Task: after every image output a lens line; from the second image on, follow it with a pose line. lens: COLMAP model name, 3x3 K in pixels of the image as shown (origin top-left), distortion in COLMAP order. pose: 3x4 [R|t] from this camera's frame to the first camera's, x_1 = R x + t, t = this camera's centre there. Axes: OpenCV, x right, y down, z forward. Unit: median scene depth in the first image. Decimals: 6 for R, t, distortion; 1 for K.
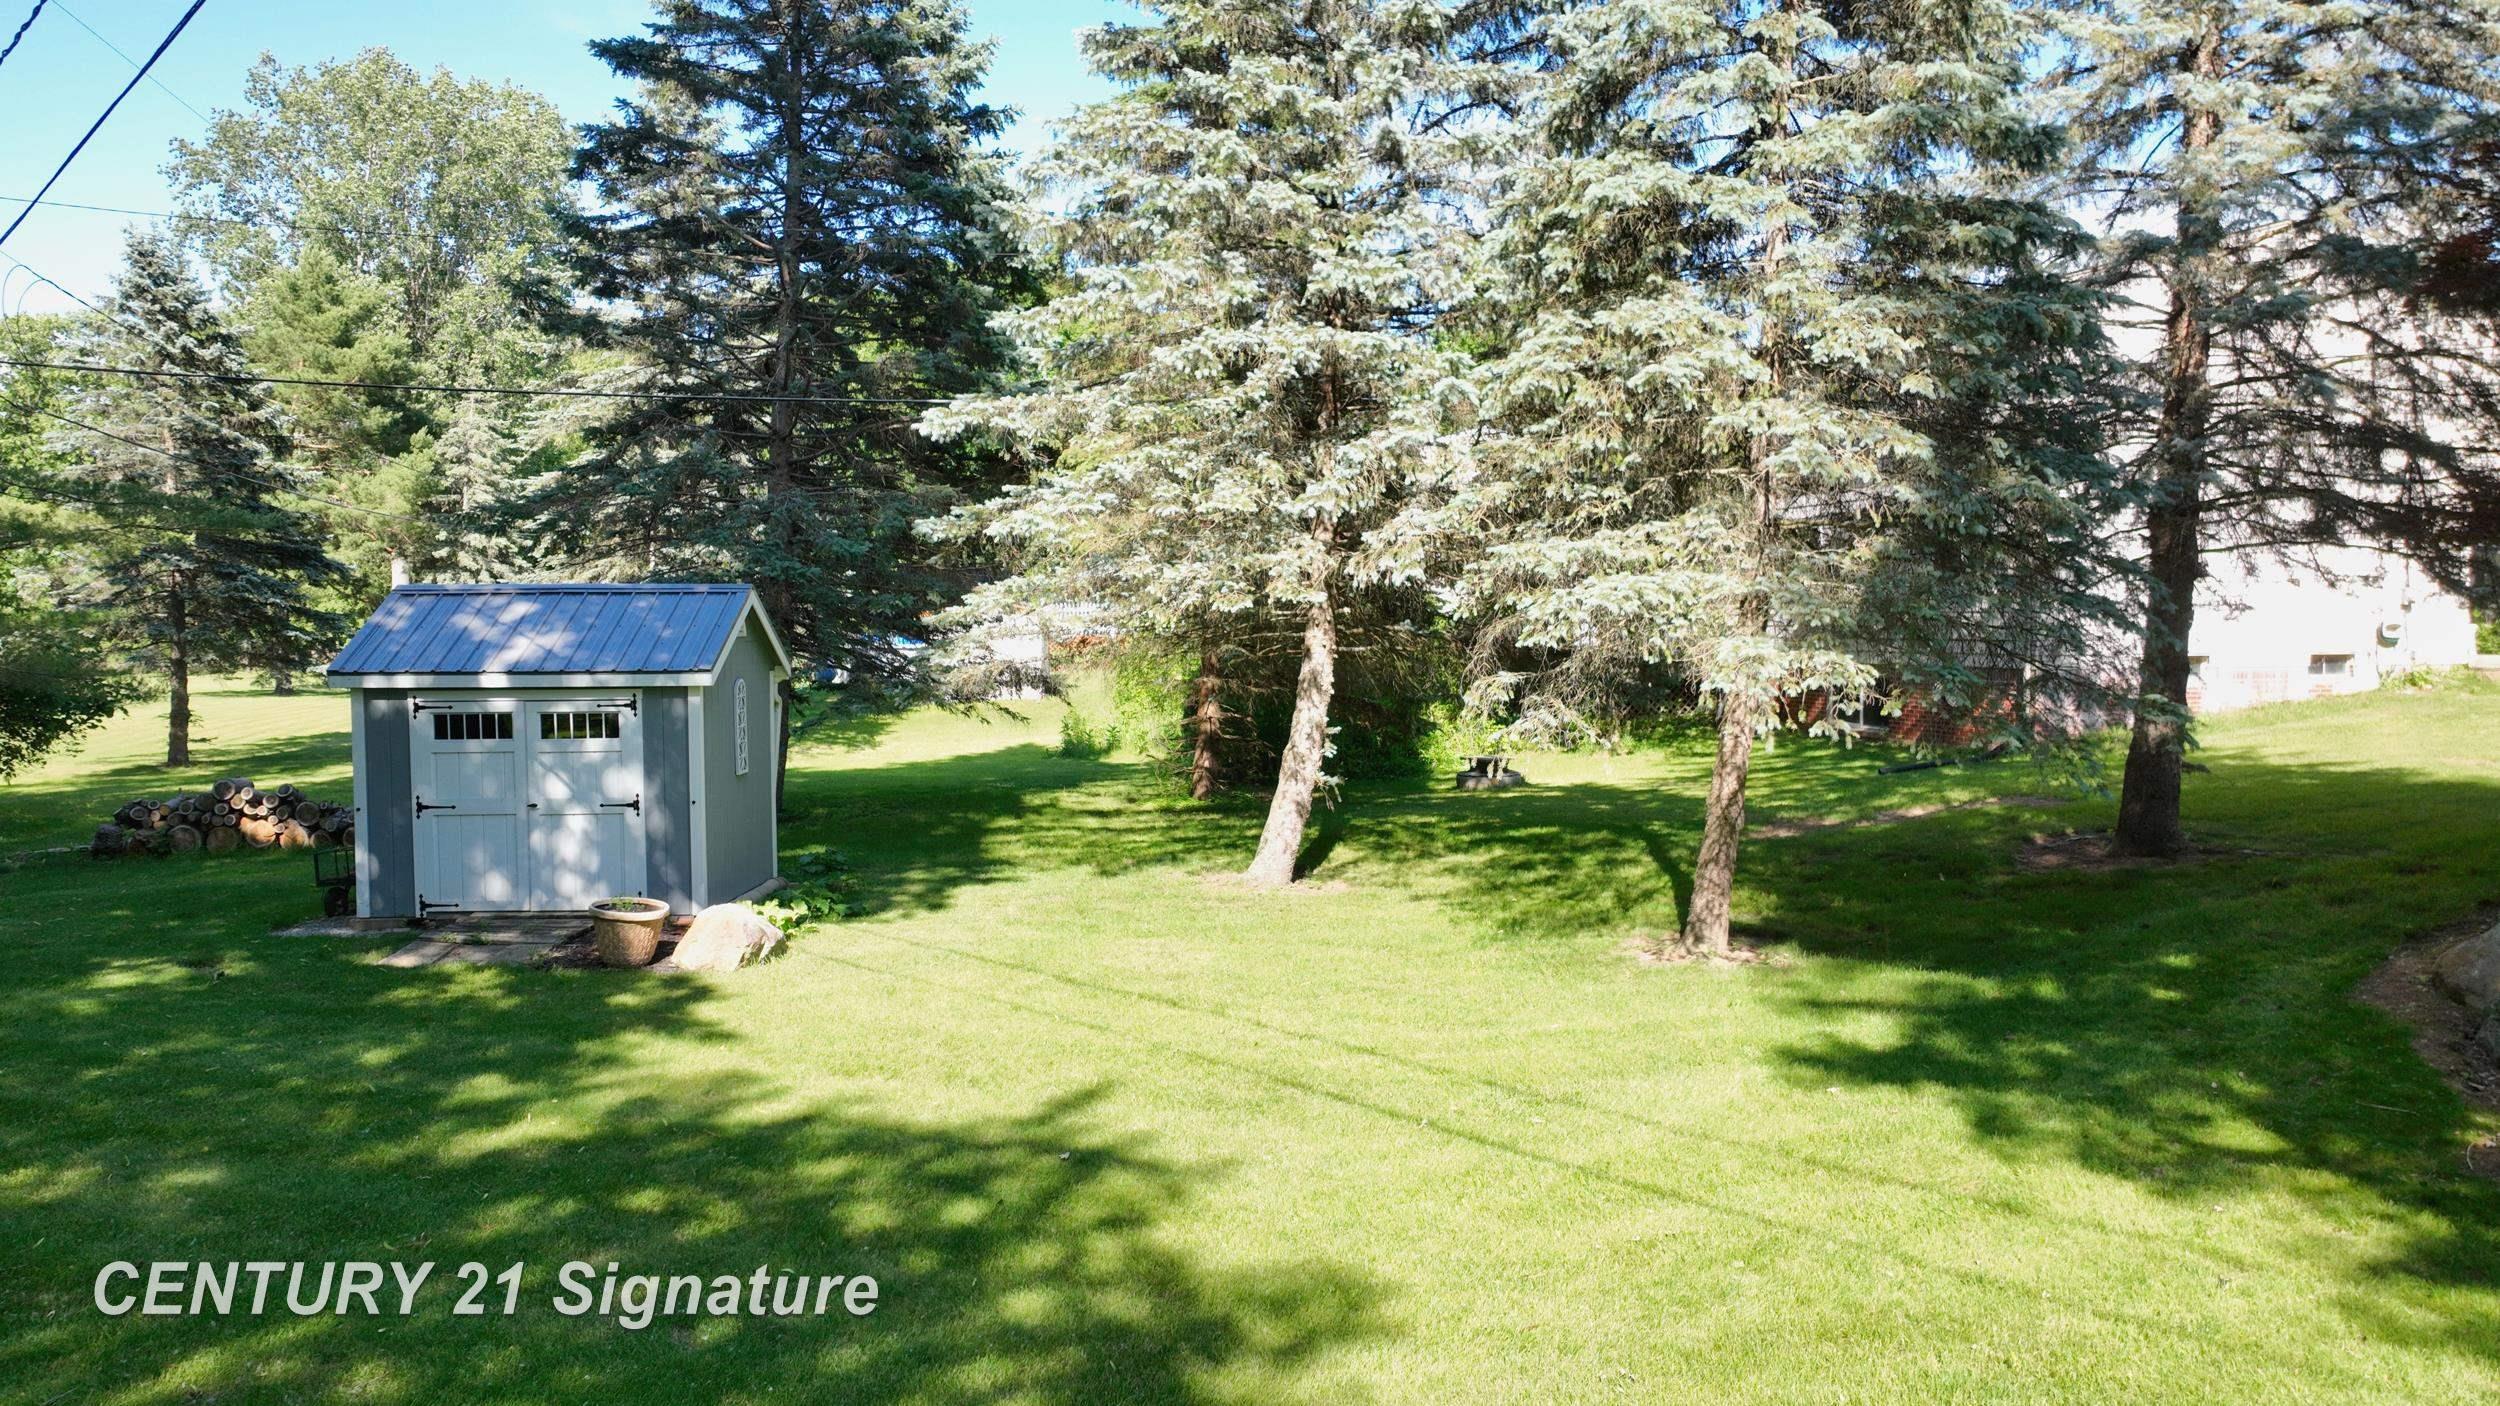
lens RADIAL K [[1767.0, 0, 1242.9], [0, 1767.0, 698.9], [0, 0, 1]] dist [0.000834, 0.013065]
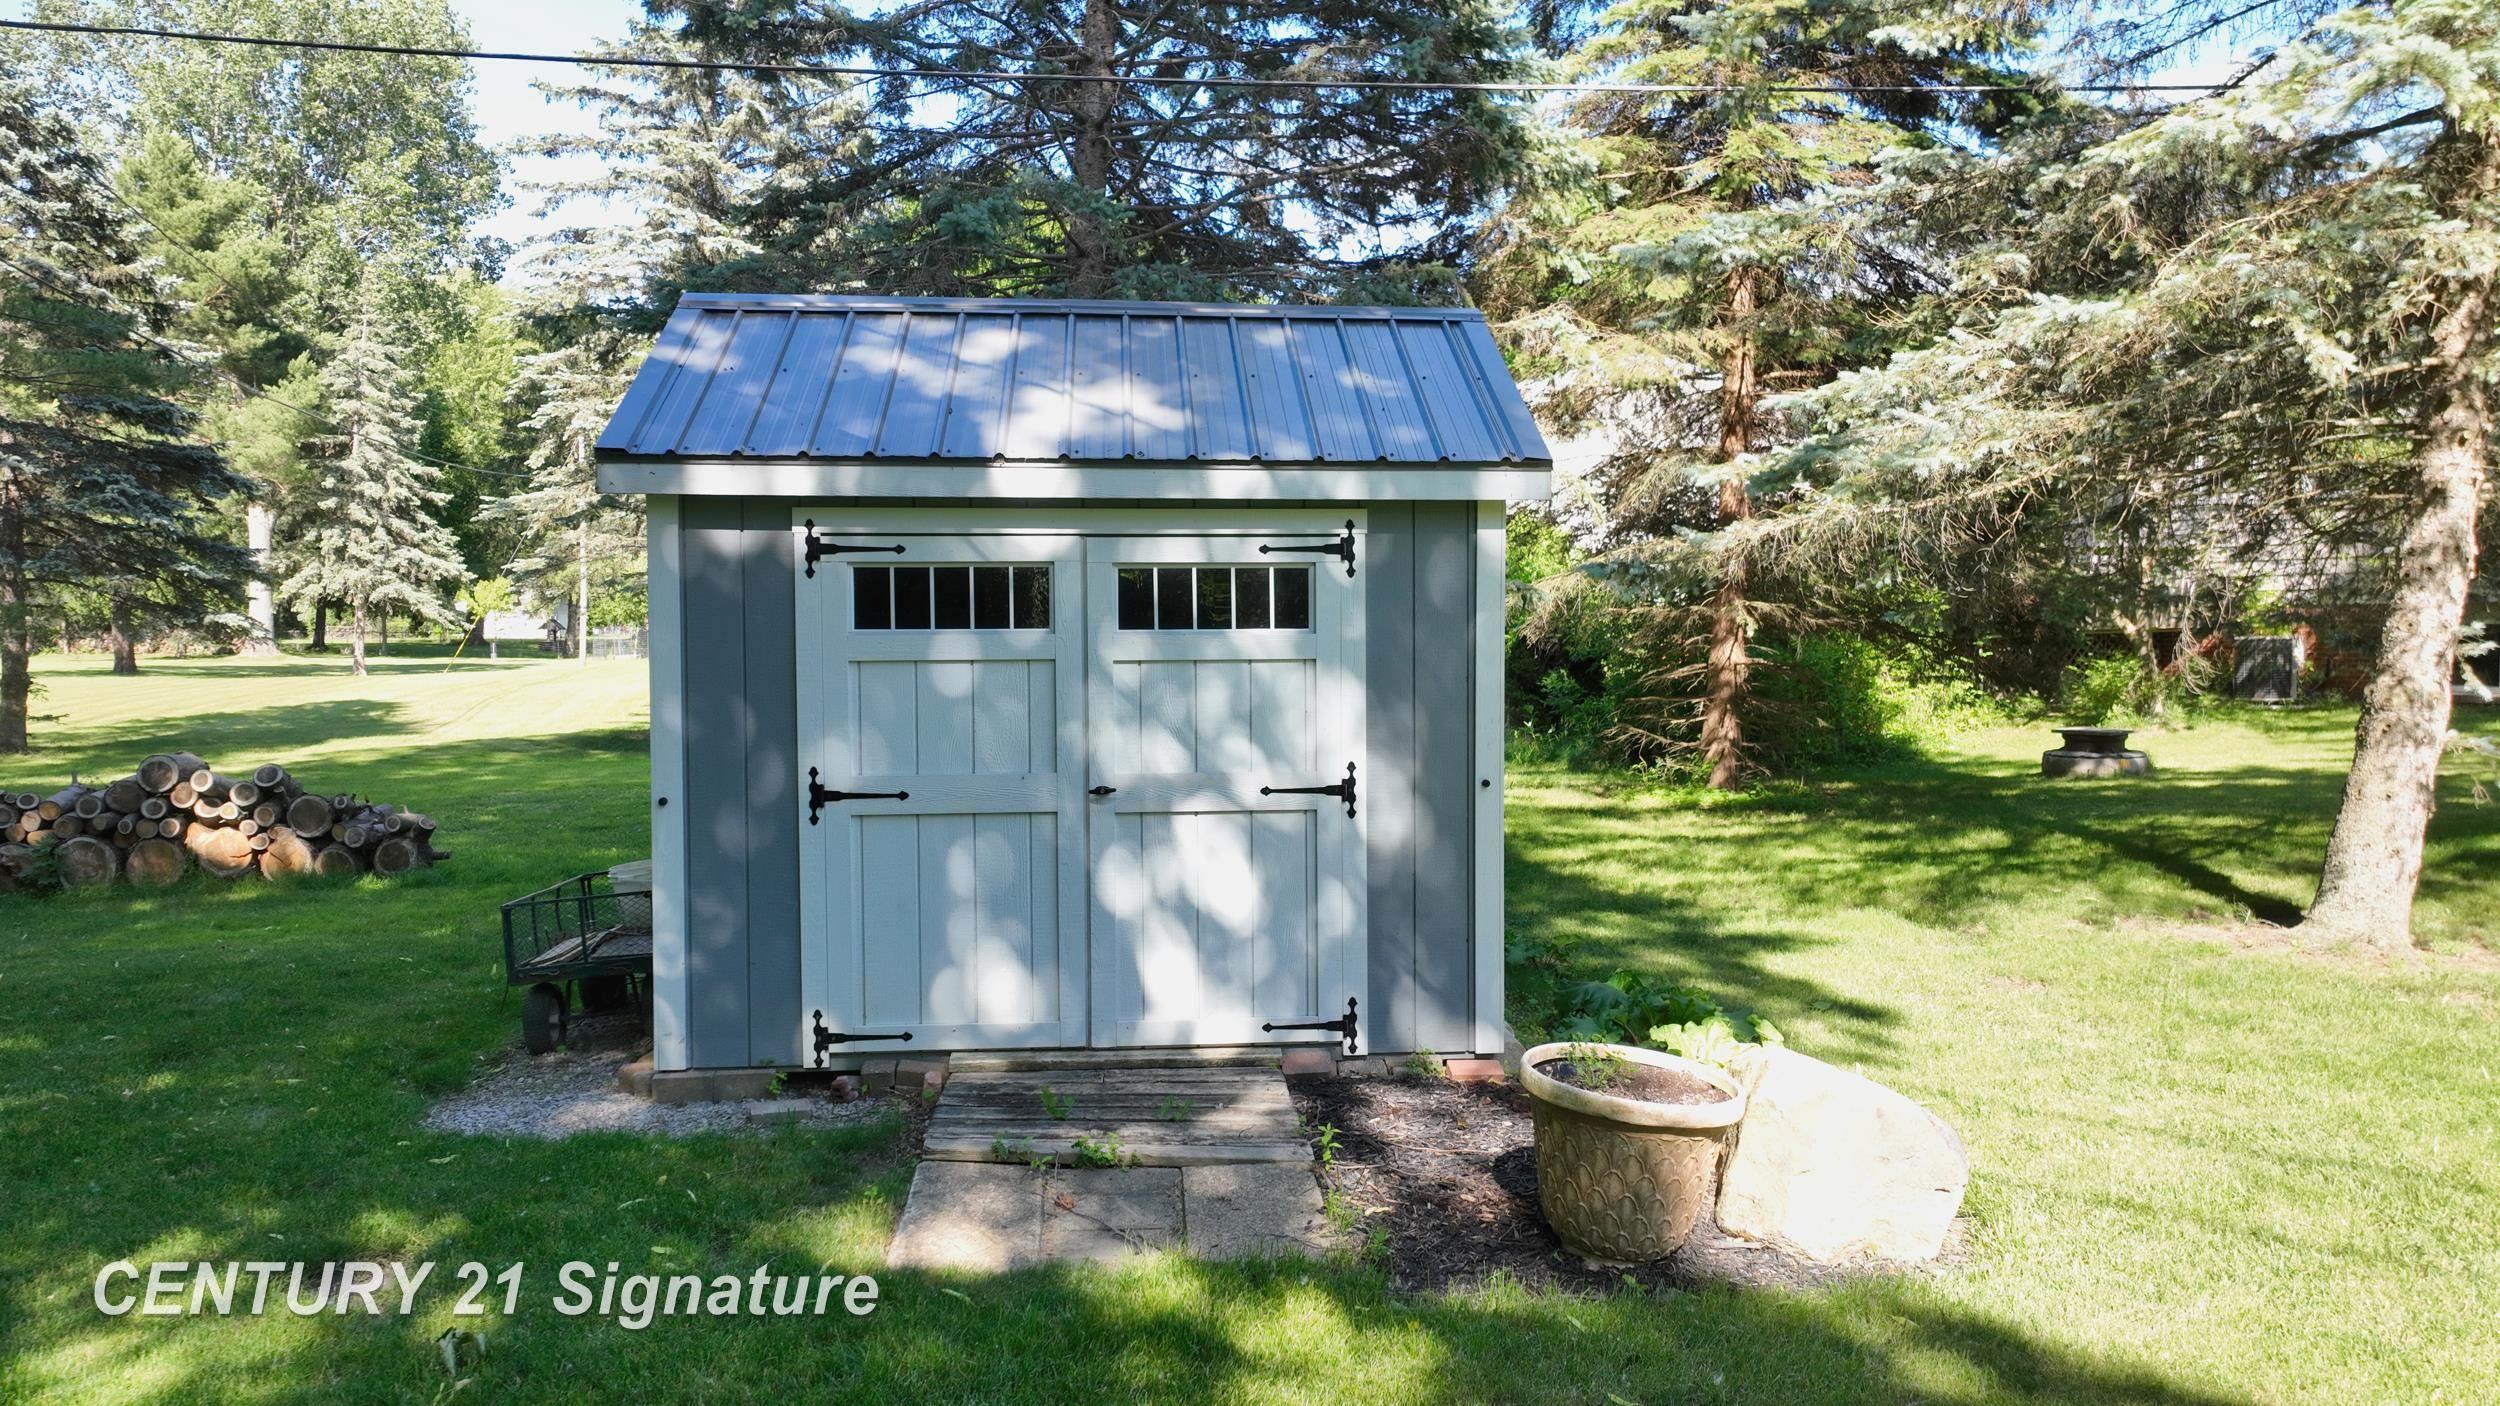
lens RADIAL K [[1767.0, 0, 1256.7], [0, 1767.0, 703.4], [0, 0, 1]] dist [0.000834, 0.013065]
pose [[0.996119, 0.002085, 0.087993, -0.164892], [-0.002214, 0.999997, 0.001363, 0.016097], [-0.087990, -0.001553, 0.996120, 0.241925]]
